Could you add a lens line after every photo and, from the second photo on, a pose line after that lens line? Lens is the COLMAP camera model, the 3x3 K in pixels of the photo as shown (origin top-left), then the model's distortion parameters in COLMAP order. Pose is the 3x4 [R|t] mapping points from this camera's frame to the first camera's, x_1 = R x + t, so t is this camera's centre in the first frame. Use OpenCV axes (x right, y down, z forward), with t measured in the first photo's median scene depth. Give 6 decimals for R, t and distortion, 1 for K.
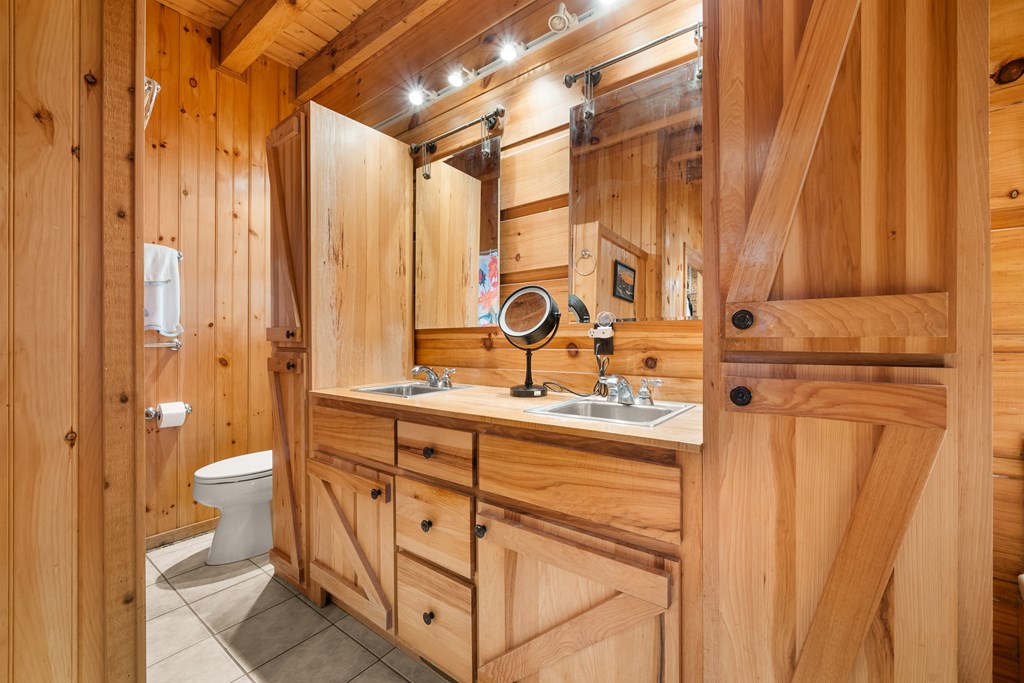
lens RADIAL K [[414.0, 0, 514.0], [0, 414.0, 340.3], [0, 0, 1]] dist [-0.002332, -0.000345]
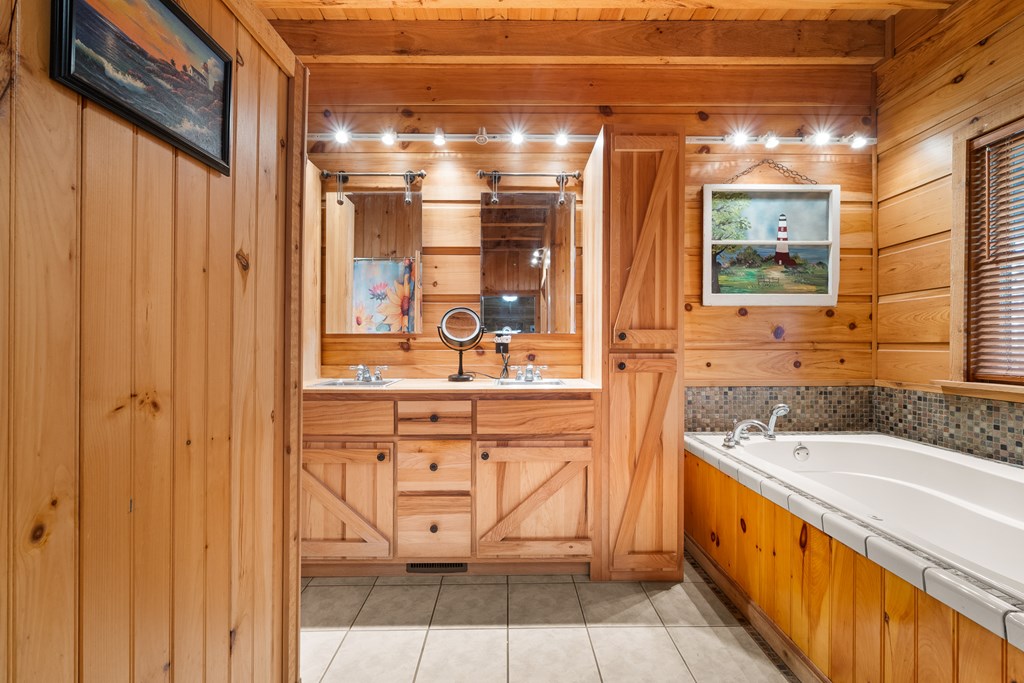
lens RADIAL K [[414.0, 0, 514.0], [0, 414.0, 340.3], [0, 0, 1]] dist [-0.002332, -0.000345]
pose [[0.795918, 0.011504, 0.605295, -0.608111], [-0.005012, 0.999910, -0.012414, 0.003862], [-0.605383, 0.006846, 0.795905, -0.254627]]
